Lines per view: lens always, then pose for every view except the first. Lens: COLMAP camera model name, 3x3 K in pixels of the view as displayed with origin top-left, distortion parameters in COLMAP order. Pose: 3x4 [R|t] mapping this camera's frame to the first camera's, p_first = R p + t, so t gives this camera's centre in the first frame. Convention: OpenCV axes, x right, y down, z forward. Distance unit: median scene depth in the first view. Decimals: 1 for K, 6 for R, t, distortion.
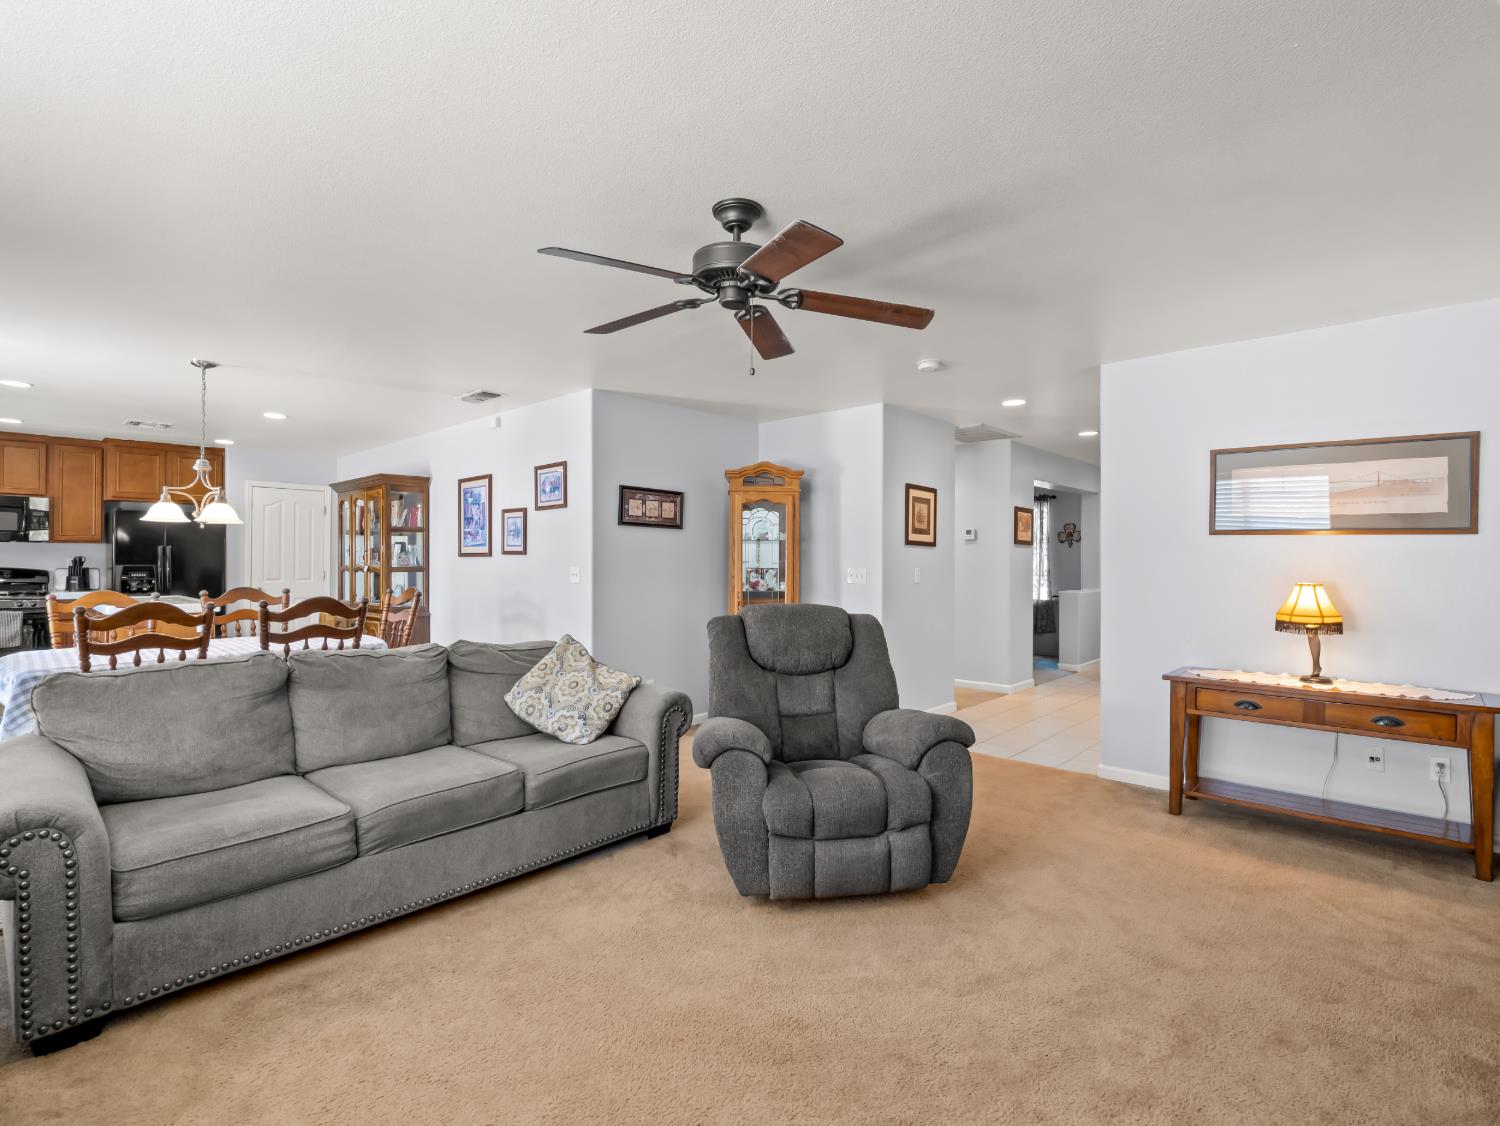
lens RADIAL K [[718.1, 0, 745.6], [0, 718.1, 567.3], [0, 0, 1]] dist [-0.009245, -0.009078]
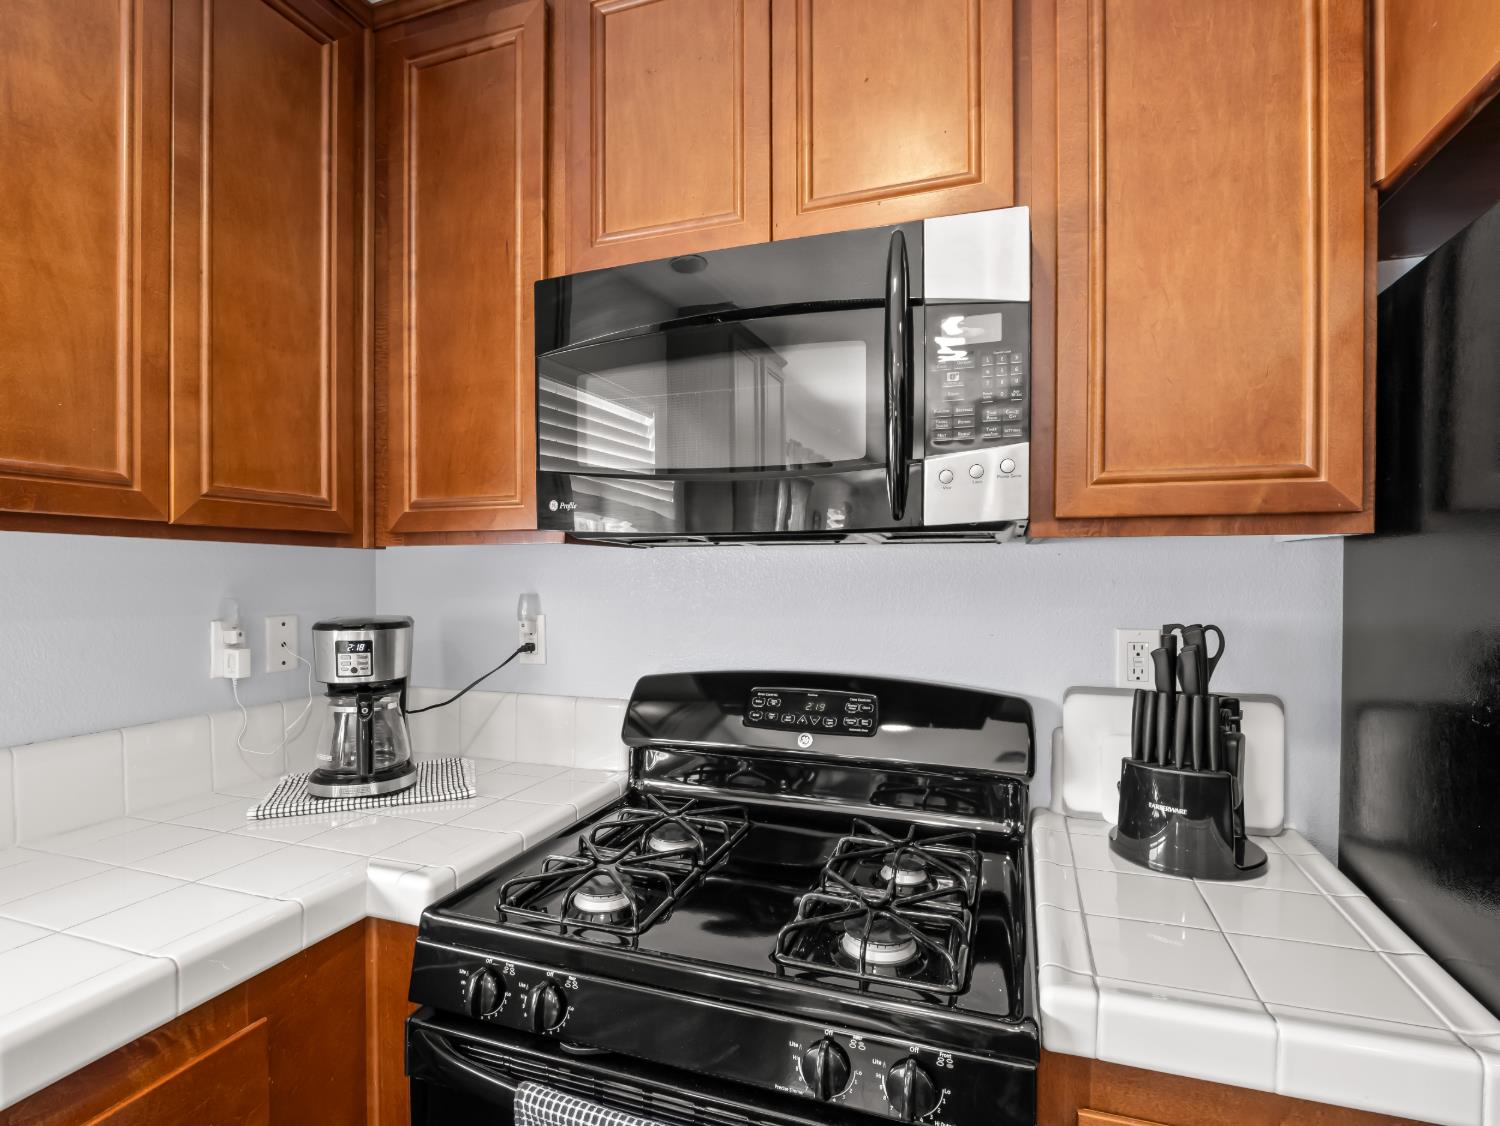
lens RADIAL K [[718.1, 0, 745.6], [0, 718.1, 567.3], [0, 0, 1]] dist [-0.009245, -0.009078]
pose [[0.398592, -0.009736, -0.917077, -1.123057], [-0.005519, 0.999900, -0.013014, -0.033743], [0.917112, 0.010248, 0.398498, 1.137881]]
